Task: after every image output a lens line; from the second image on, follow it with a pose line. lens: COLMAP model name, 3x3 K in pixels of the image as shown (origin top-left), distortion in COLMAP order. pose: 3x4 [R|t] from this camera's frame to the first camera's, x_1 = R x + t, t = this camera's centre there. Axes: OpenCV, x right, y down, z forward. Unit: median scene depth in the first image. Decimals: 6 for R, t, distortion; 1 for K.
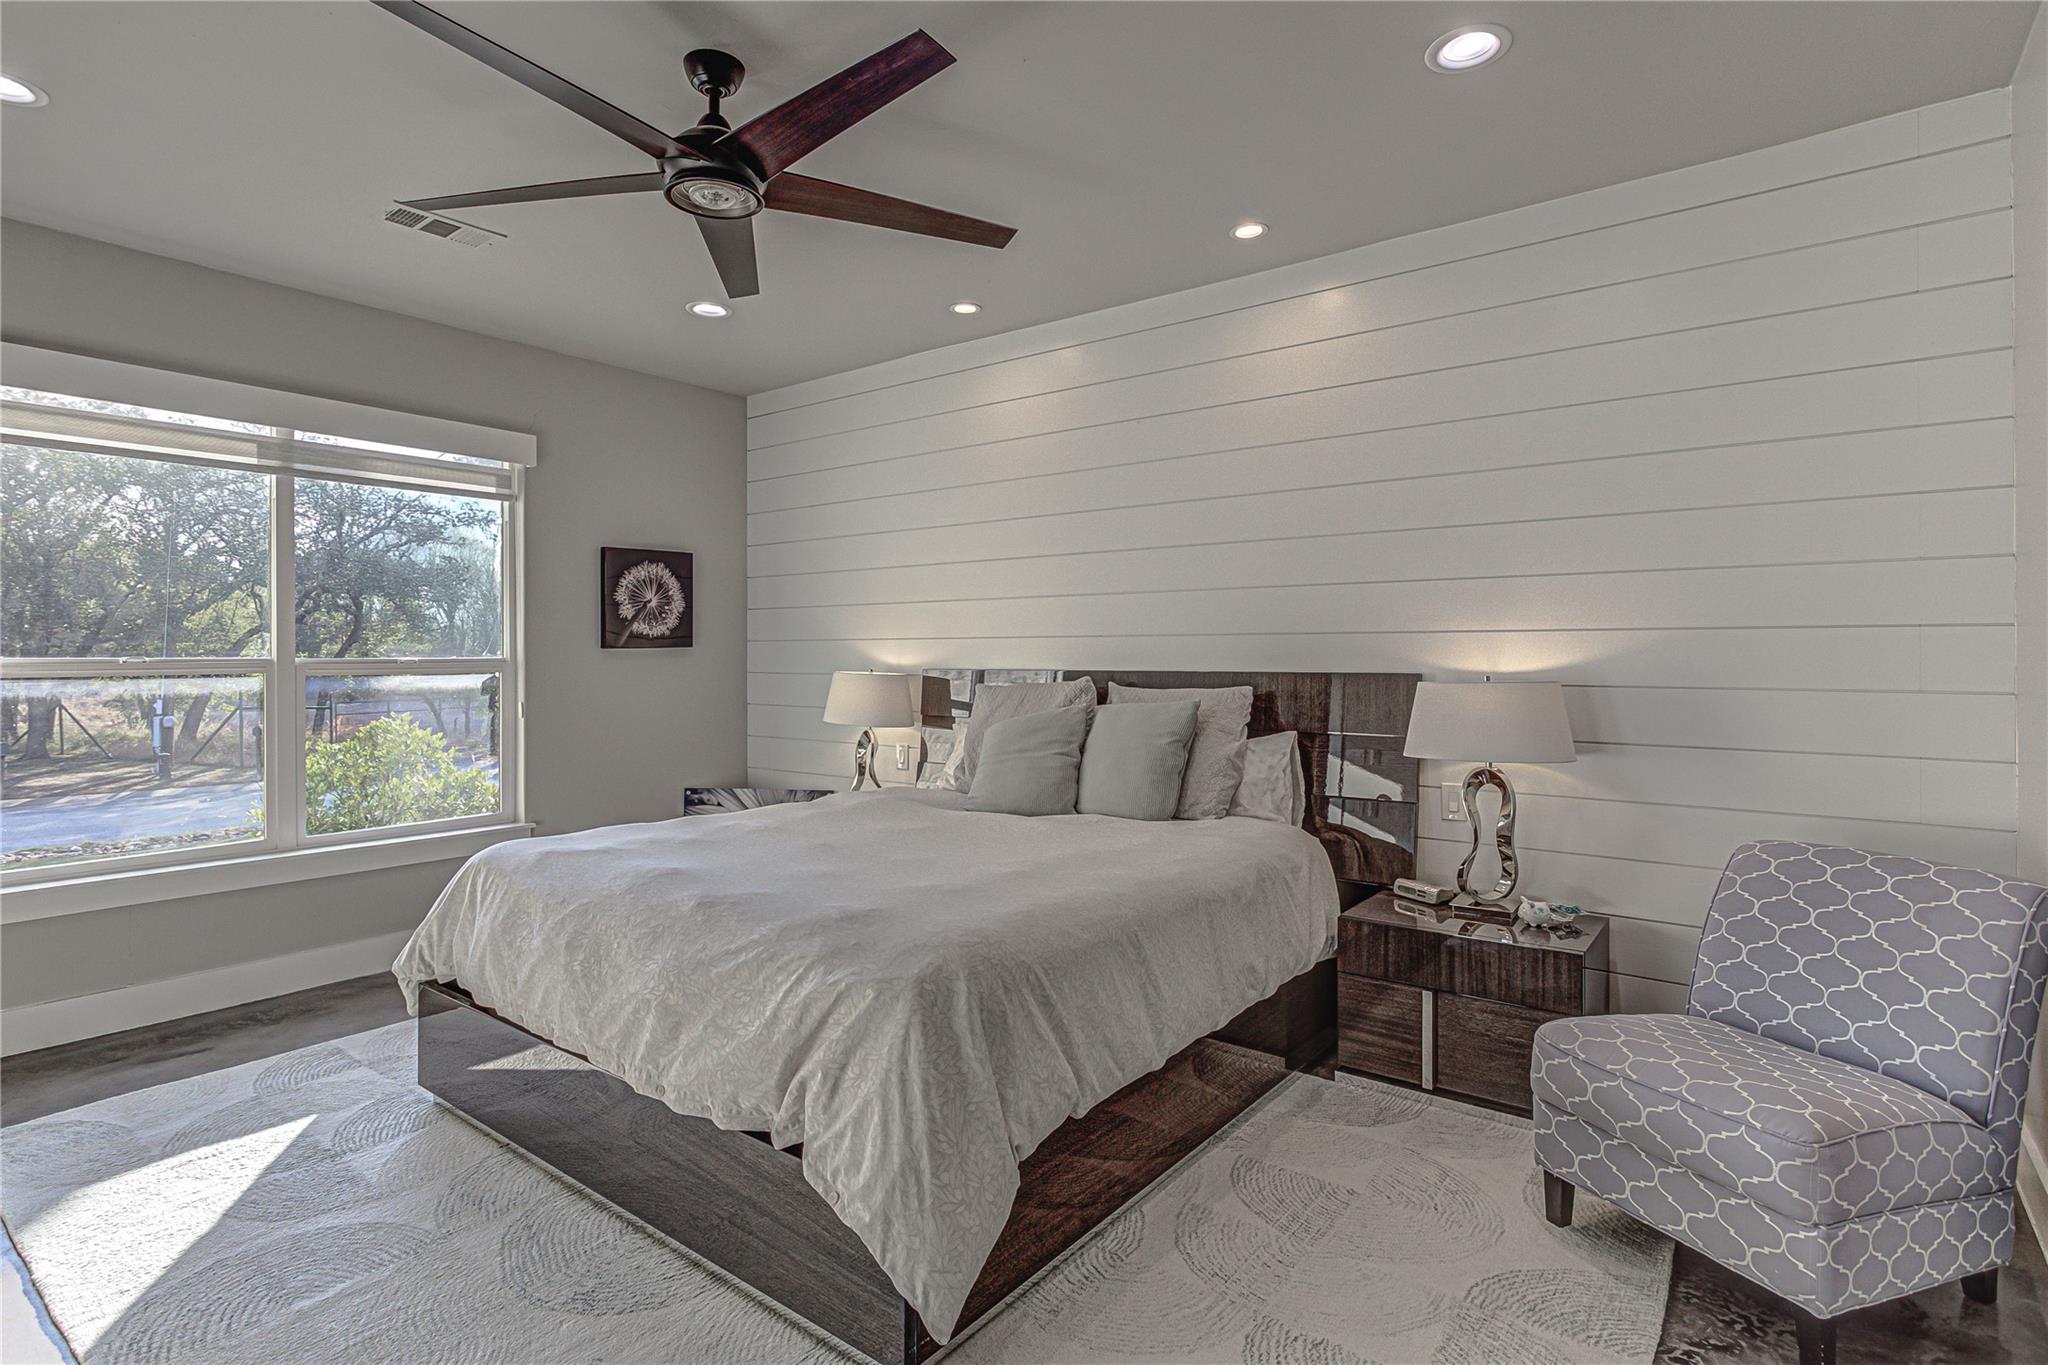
lens RADIAL K [[965.6, 0, 1024.0], [0, 965.6, 682.5], [0, 0, 1]] dist [-0.000182, 0.000008]
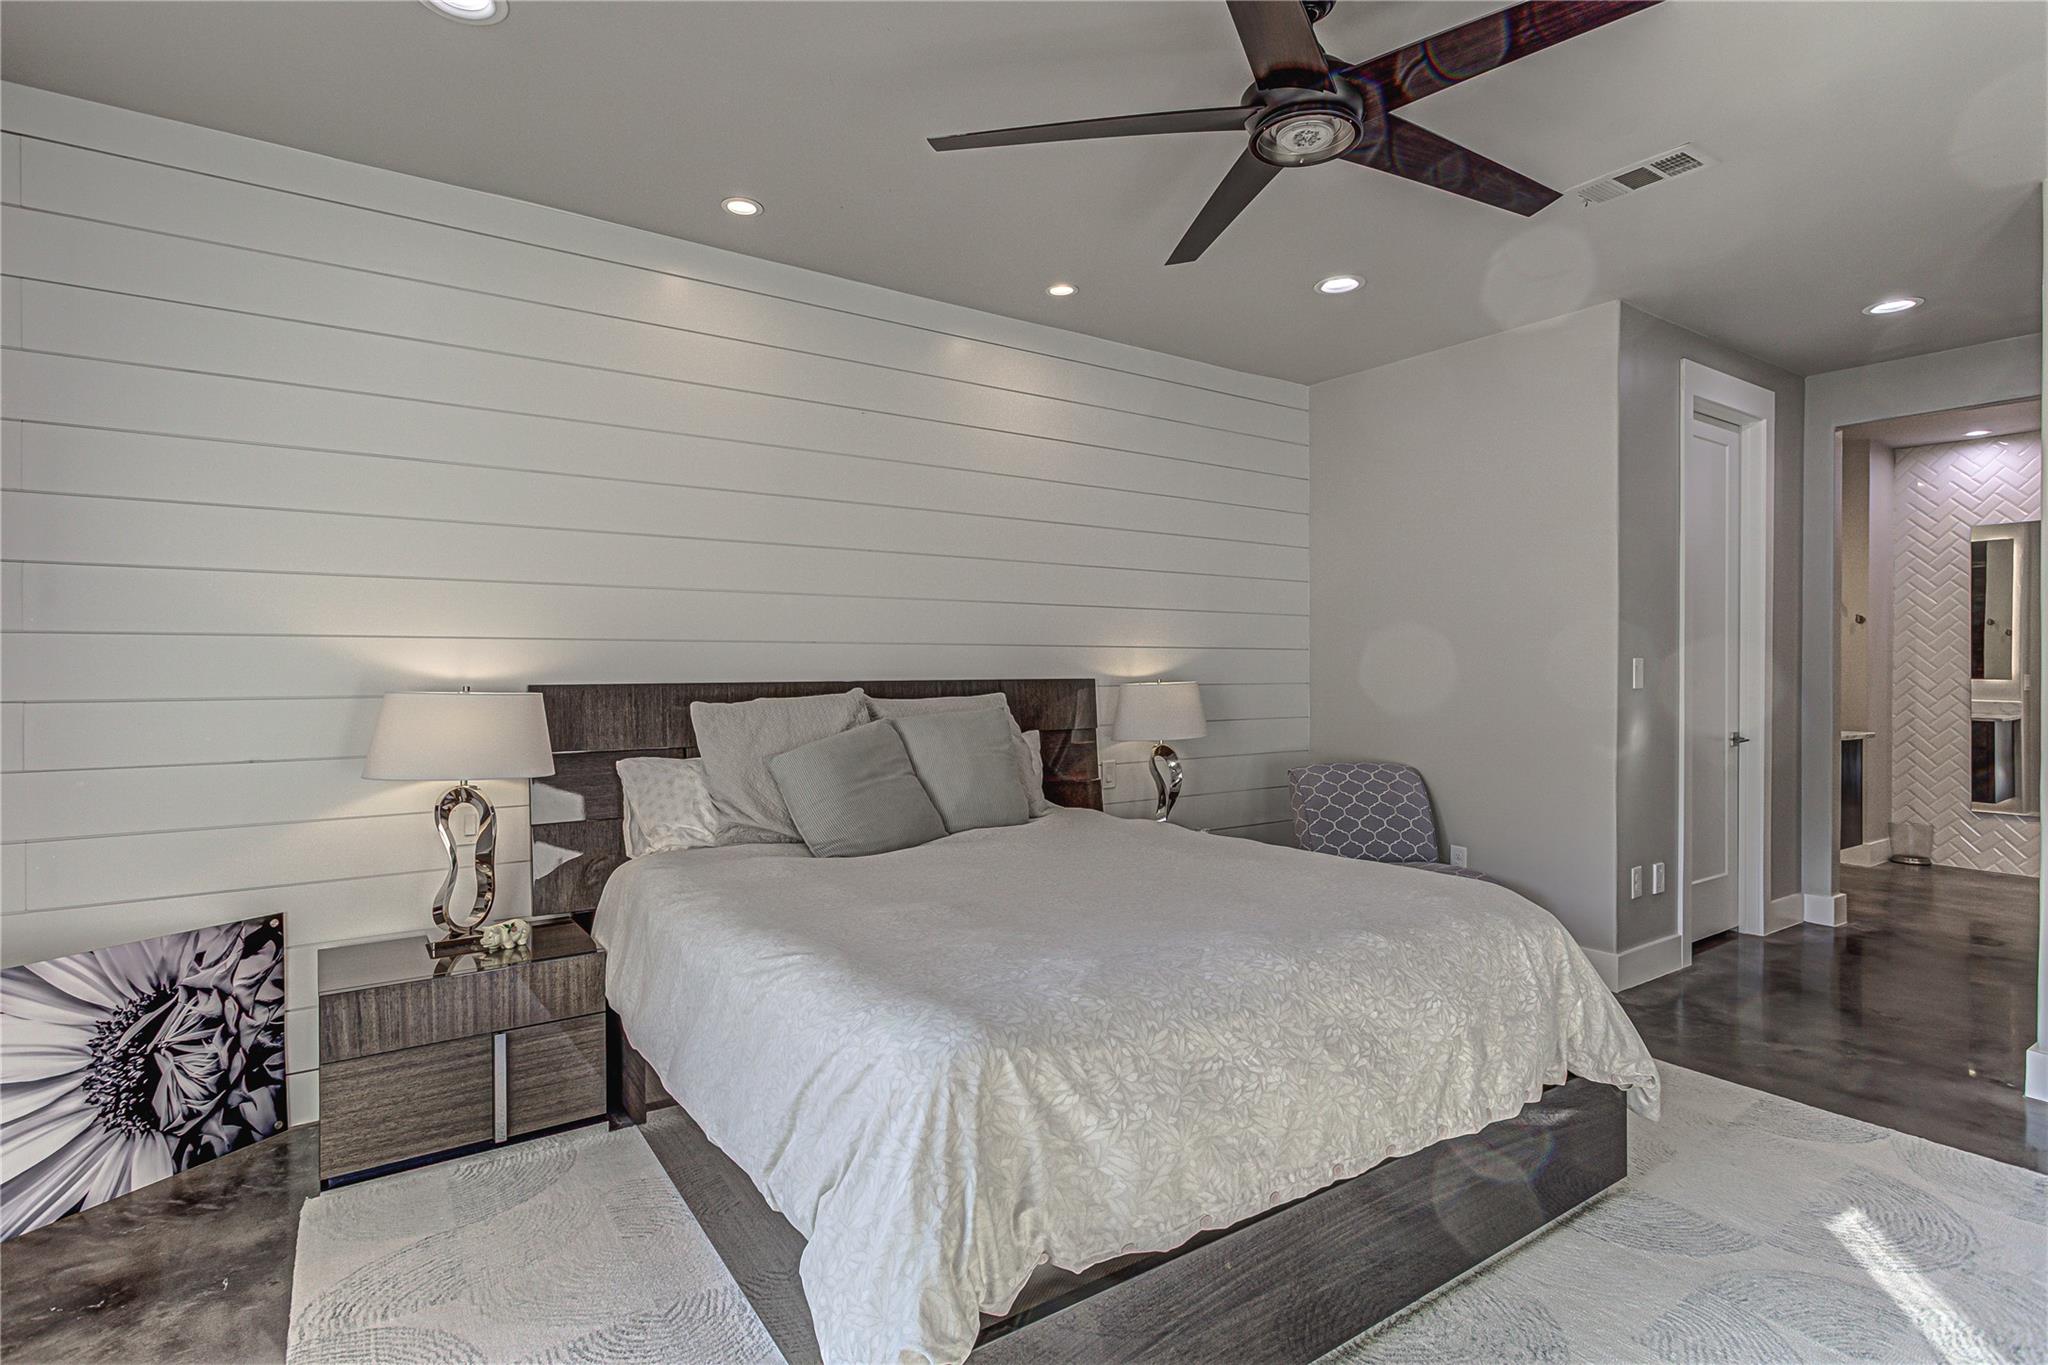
lens RADIAL K [[1008.5, 0, 1003.1], [0, 1008.5, 674.2], [0, 0, 1]] dist [0.001094, 0.000164]
pose [[0.330314, -0.006894, 0.943846, -0.392578], [0.021300, 0.999773, -0.000152, -0.008264], [-0.943631, 0.020154, 0.330385, 0.293007]]
